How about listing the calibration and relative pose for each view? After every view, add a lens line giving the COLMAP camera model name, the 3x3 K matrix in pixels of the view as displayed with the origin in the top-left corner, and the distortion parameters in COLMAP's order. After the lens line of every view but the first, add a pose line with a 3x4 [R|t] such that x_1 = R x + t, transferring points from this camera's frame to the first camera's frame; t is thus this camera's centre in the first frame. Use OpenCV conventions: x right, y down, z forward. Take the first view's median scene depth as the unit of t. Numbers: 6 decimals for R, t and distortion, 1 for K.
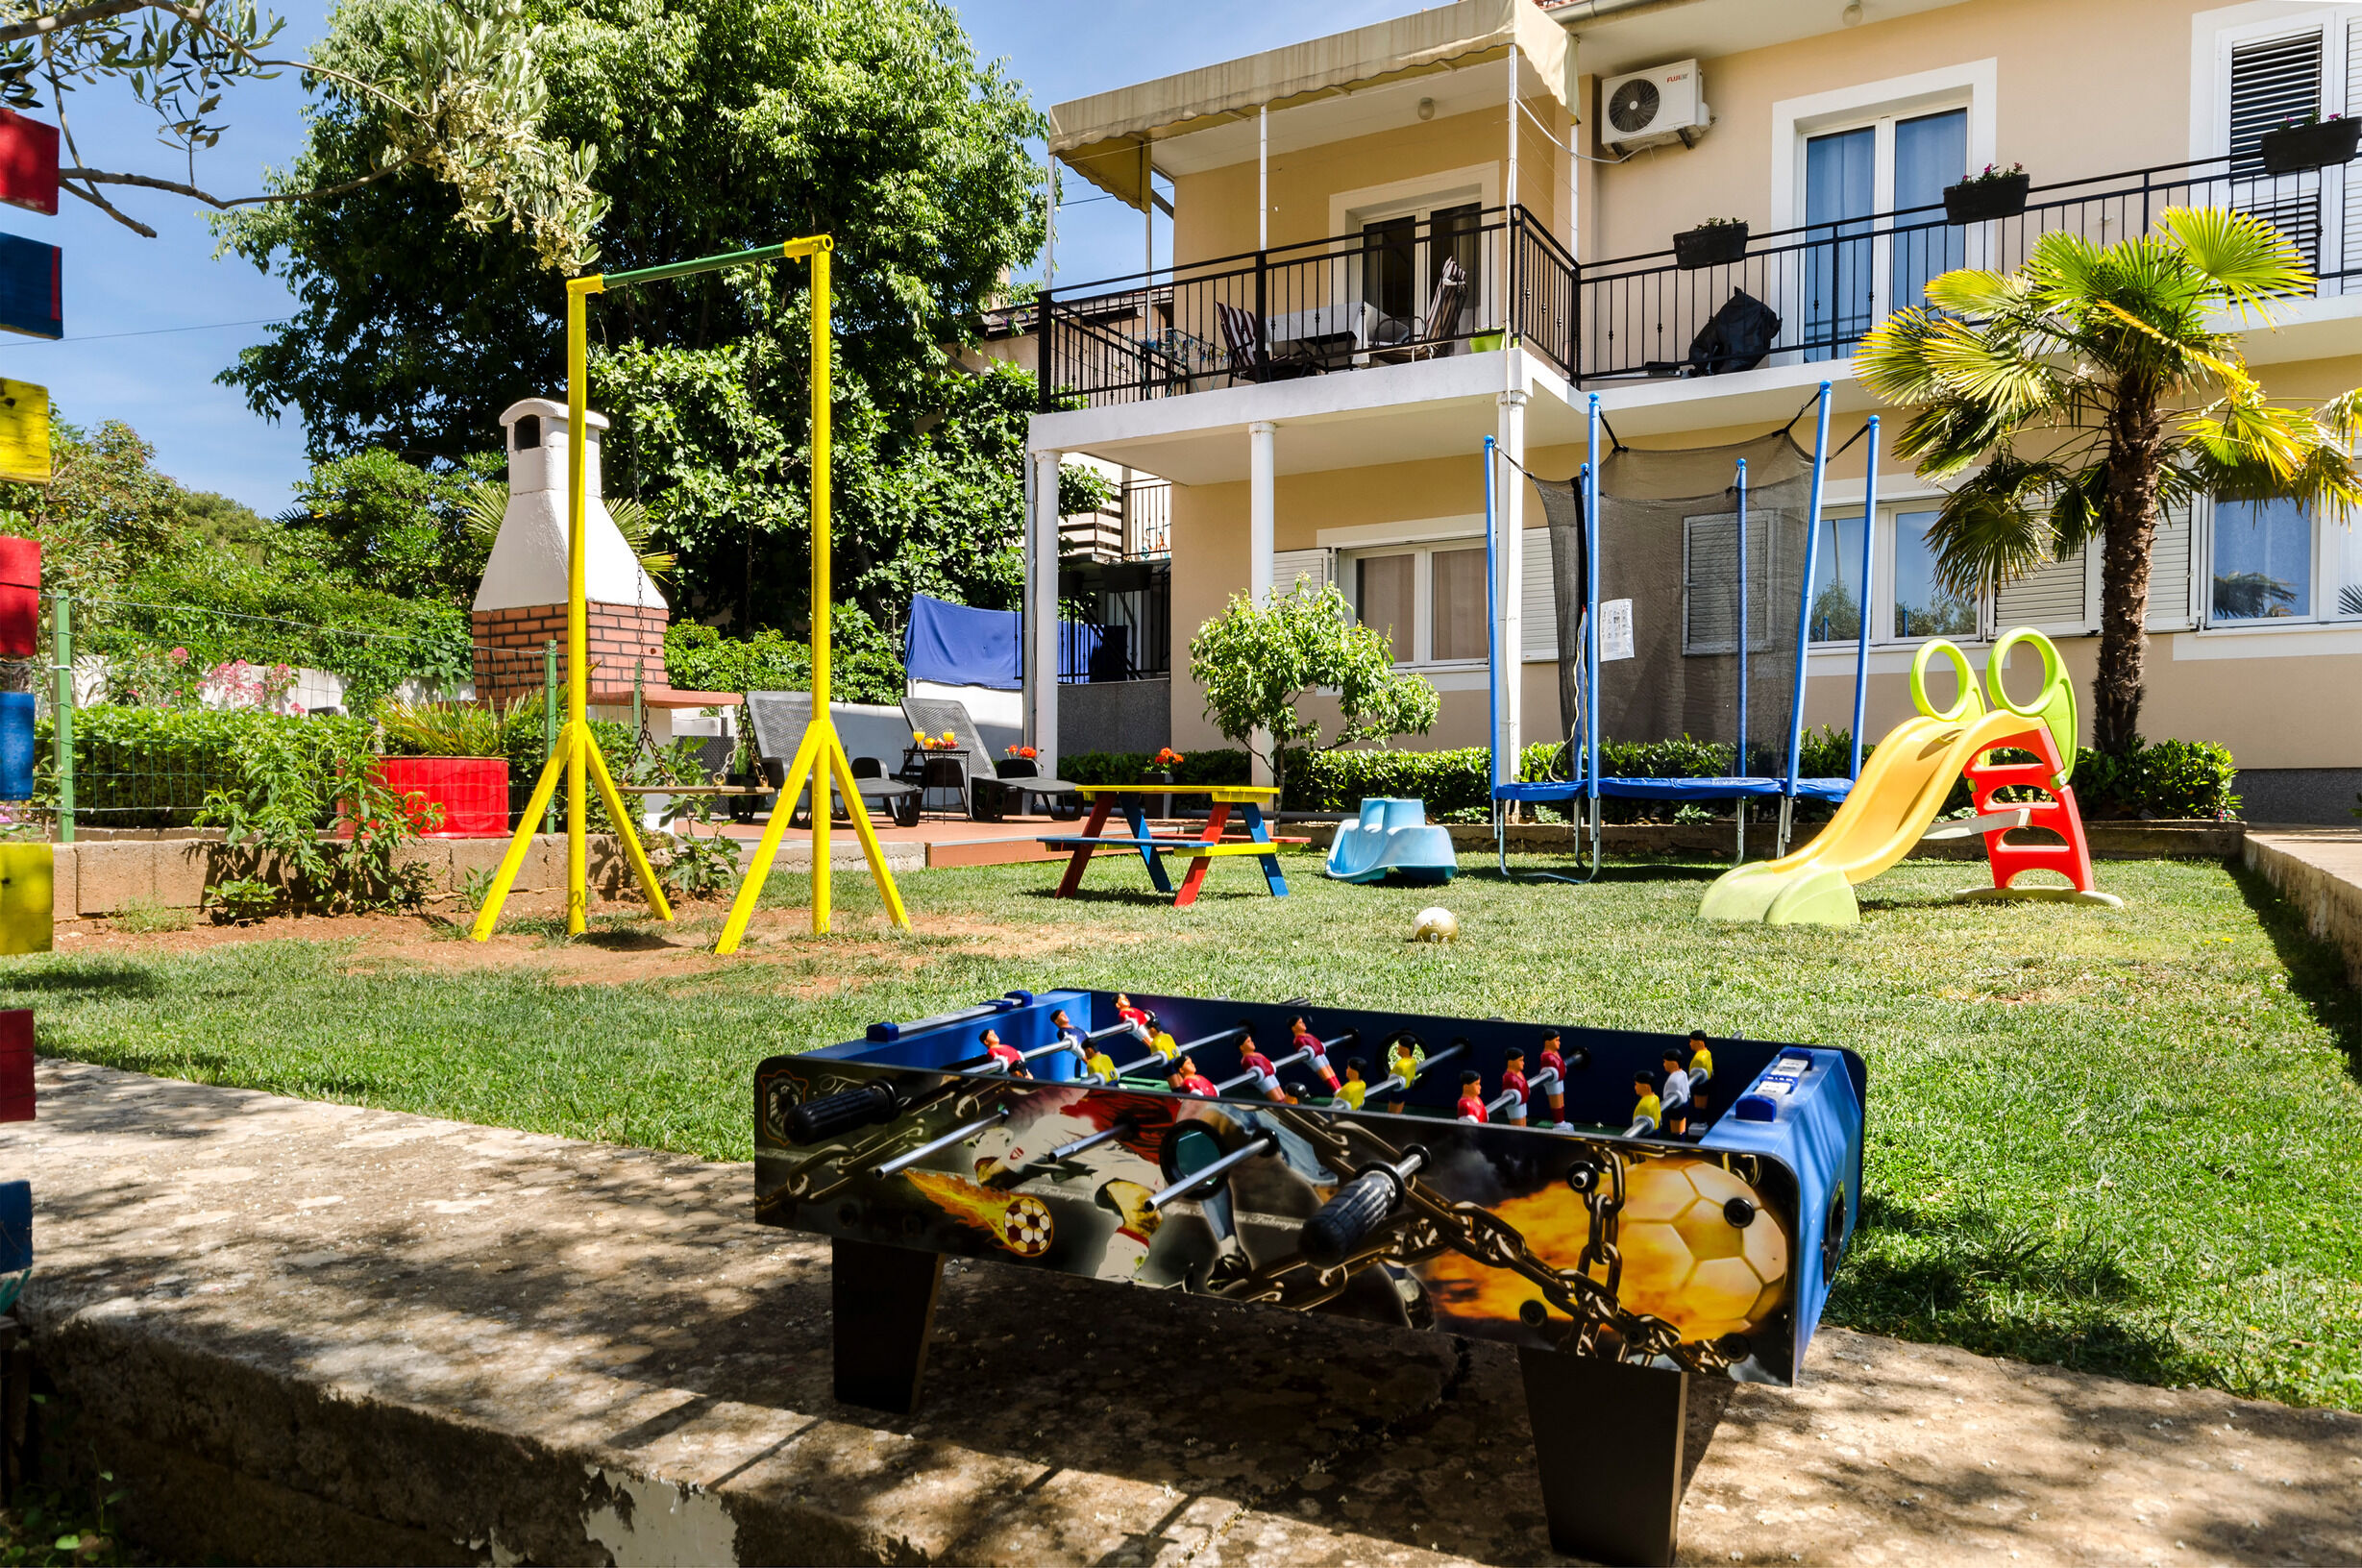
lens RADIAL K [[1380.4, 0, 1184.8], [0, 1380.4, 743.9], [0, 0, 1]] dist [-0.000698, 0.000087]
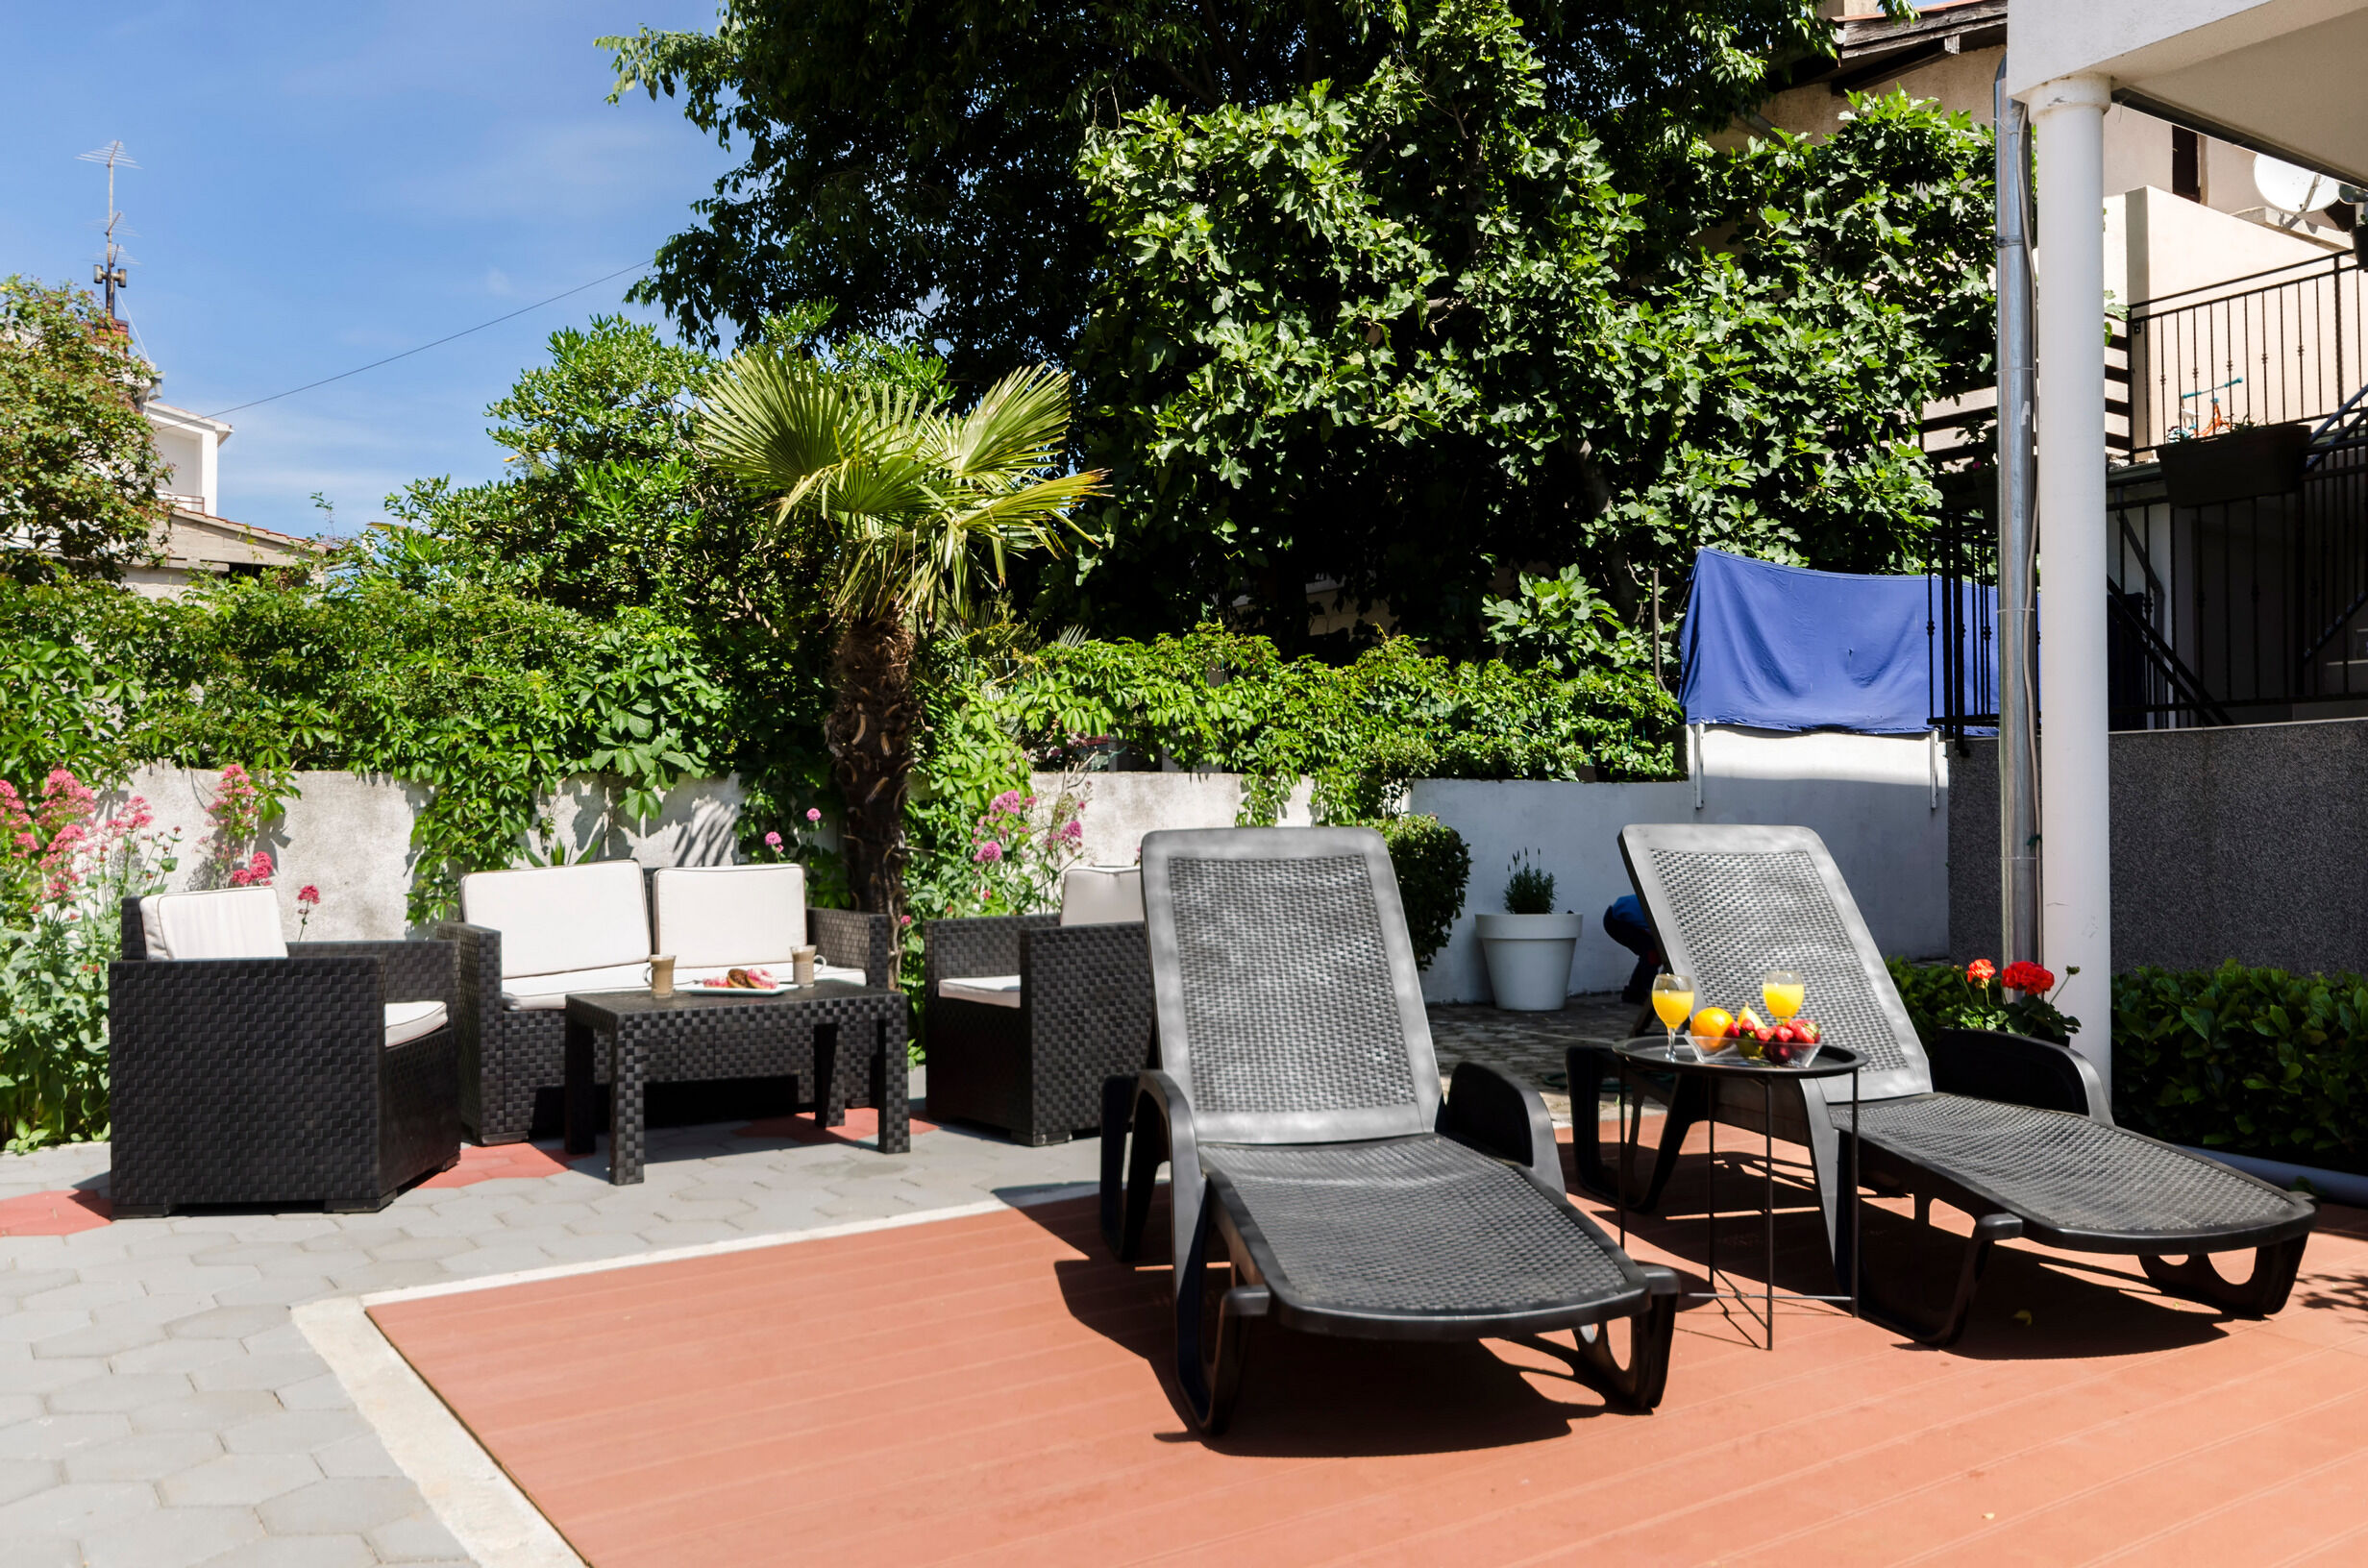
lens RADIAL K [[1886.6, 0, 1152.8], [0, 1886.6, 784.7], [0, 0, 1]] dist [0.000797, 0.000776]
pose [[0.884488, -0.008366, -0.466489, -0.057806], [0.008944, 0.999960, -0.000975, -0.026941], [0.466478, -0.003309, 0.884527, 0.329787]]
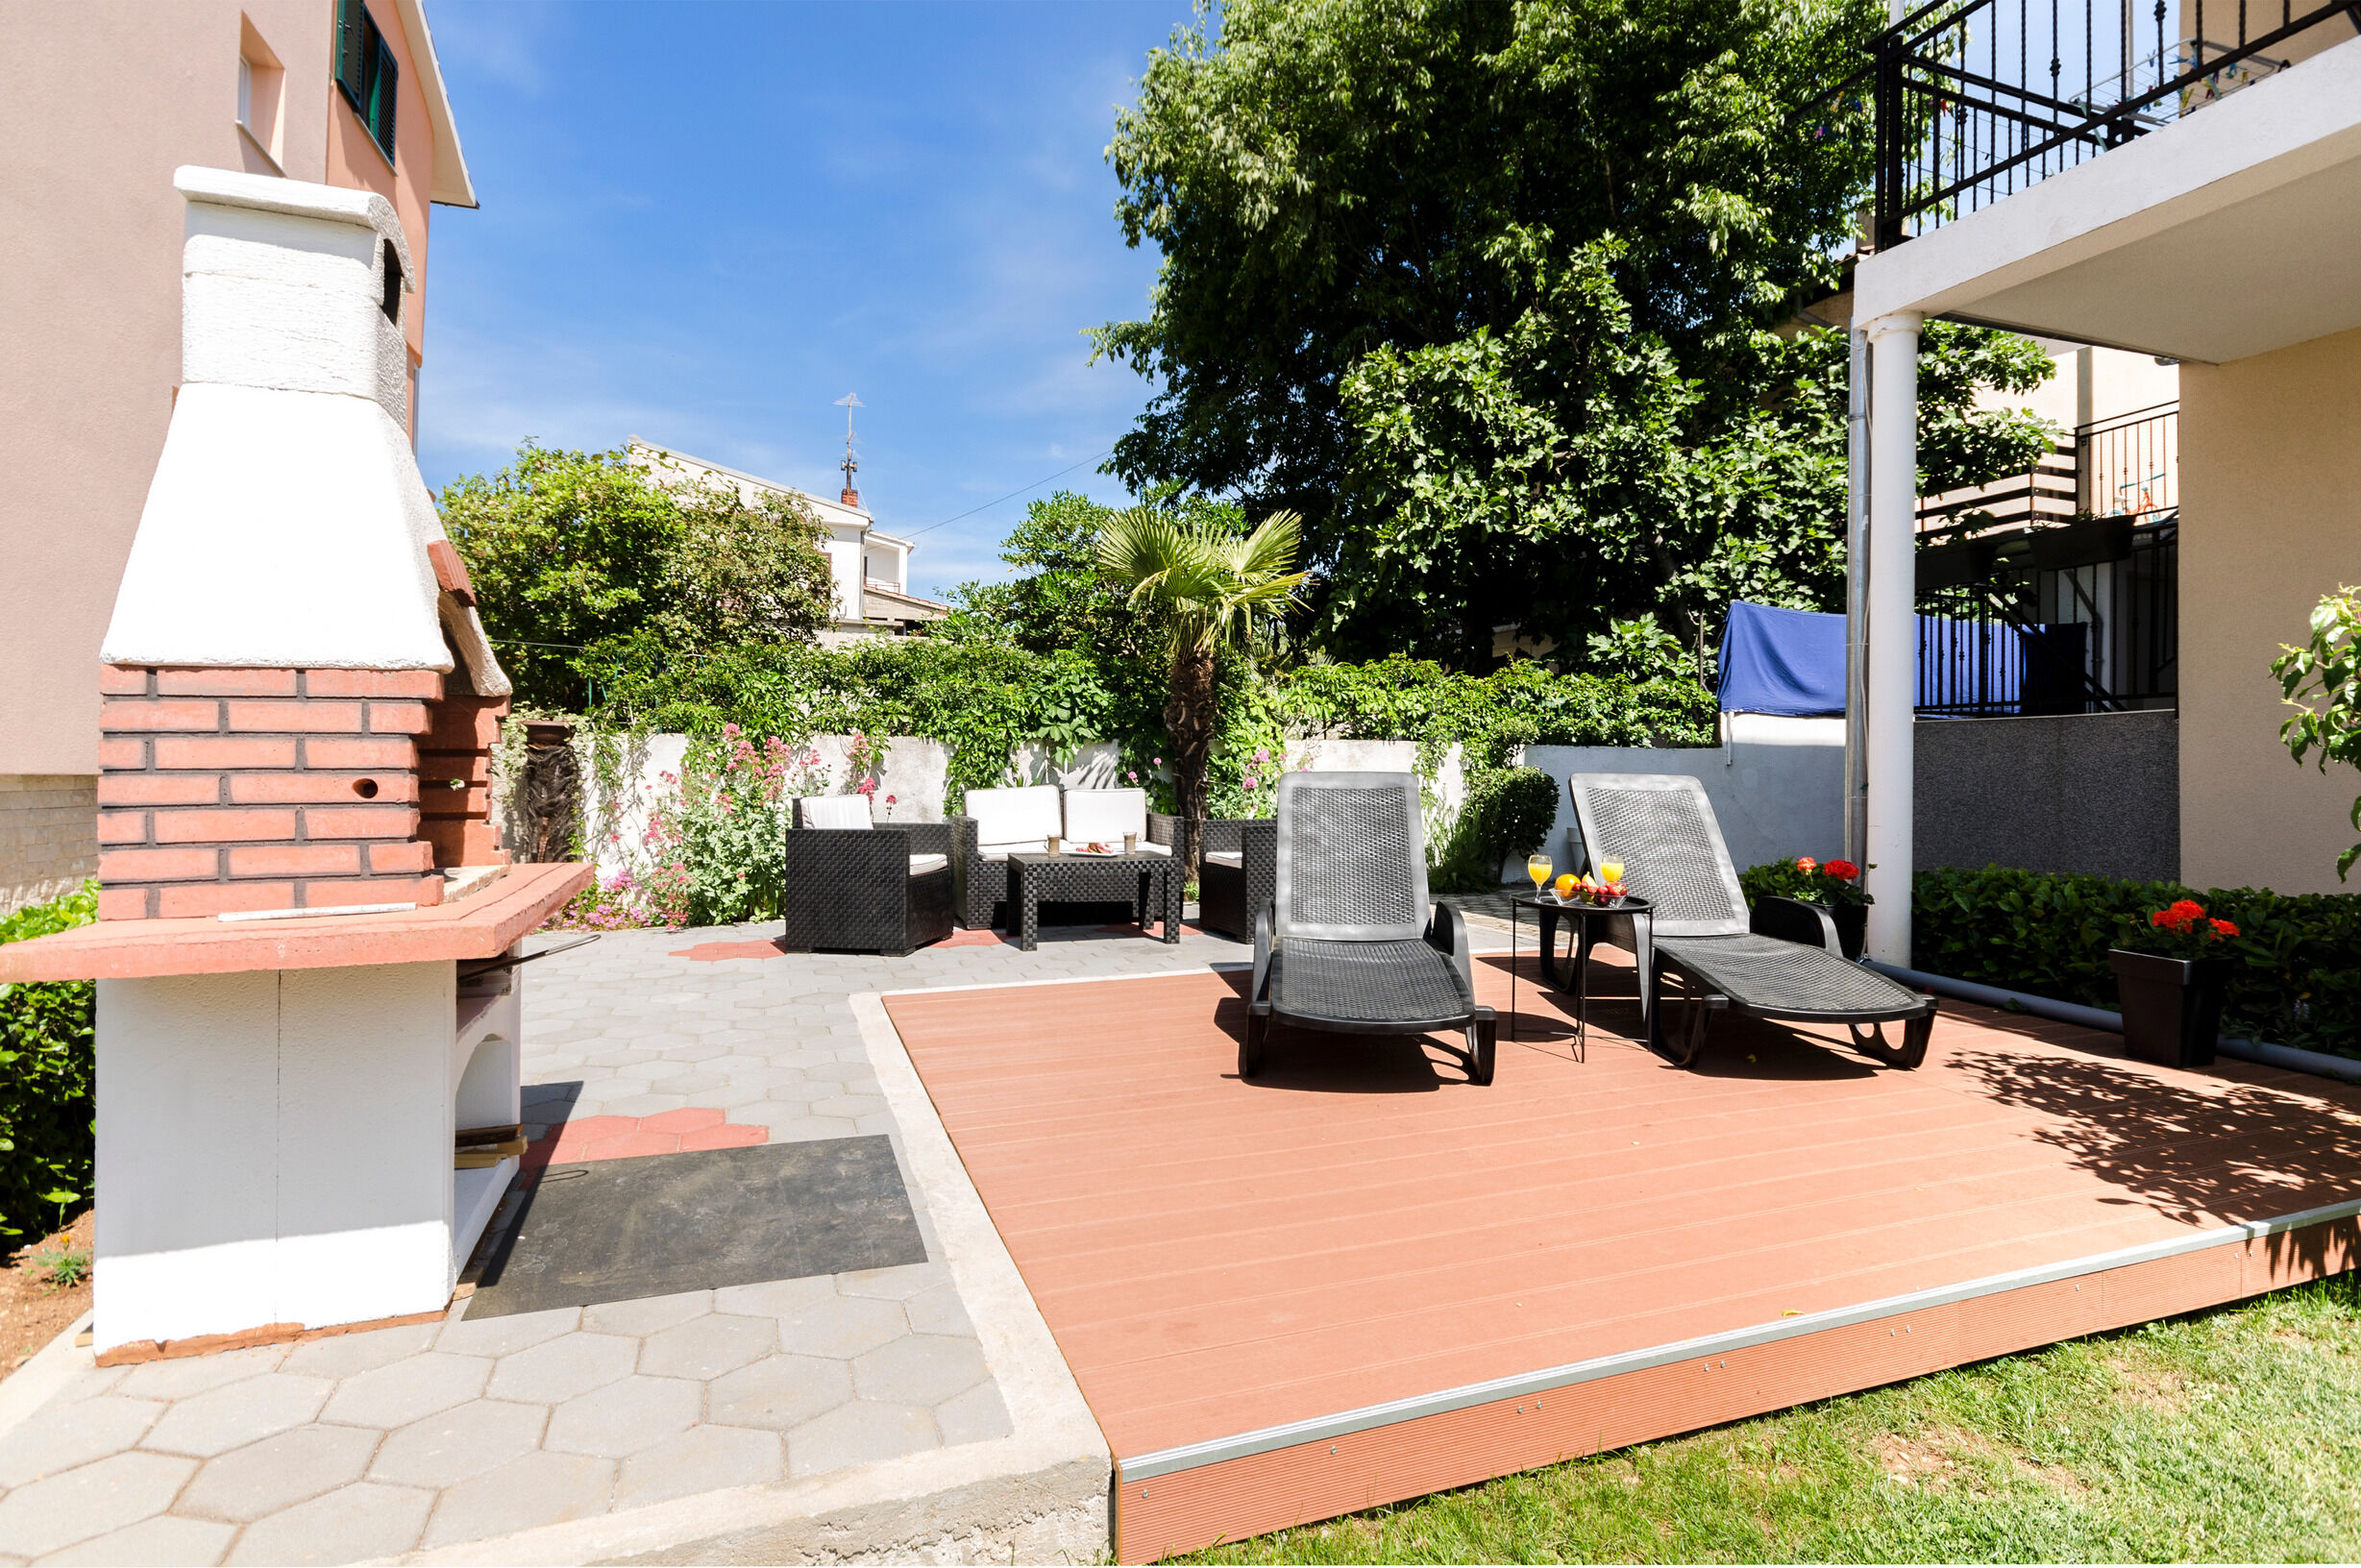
lens RADIAL K [[1143.3, 0, 1169.8], [0, 1143.3, 742.9], [0, 0, 1]] dist [0.001293, 0.000817]
pose [[0.751731, -0.003298, -0.659462, -0.010074], [0.000281, 0.999989, -0.004681, -0.027084], [0.659470, 0.003334, 0.751723, 0.319693]]
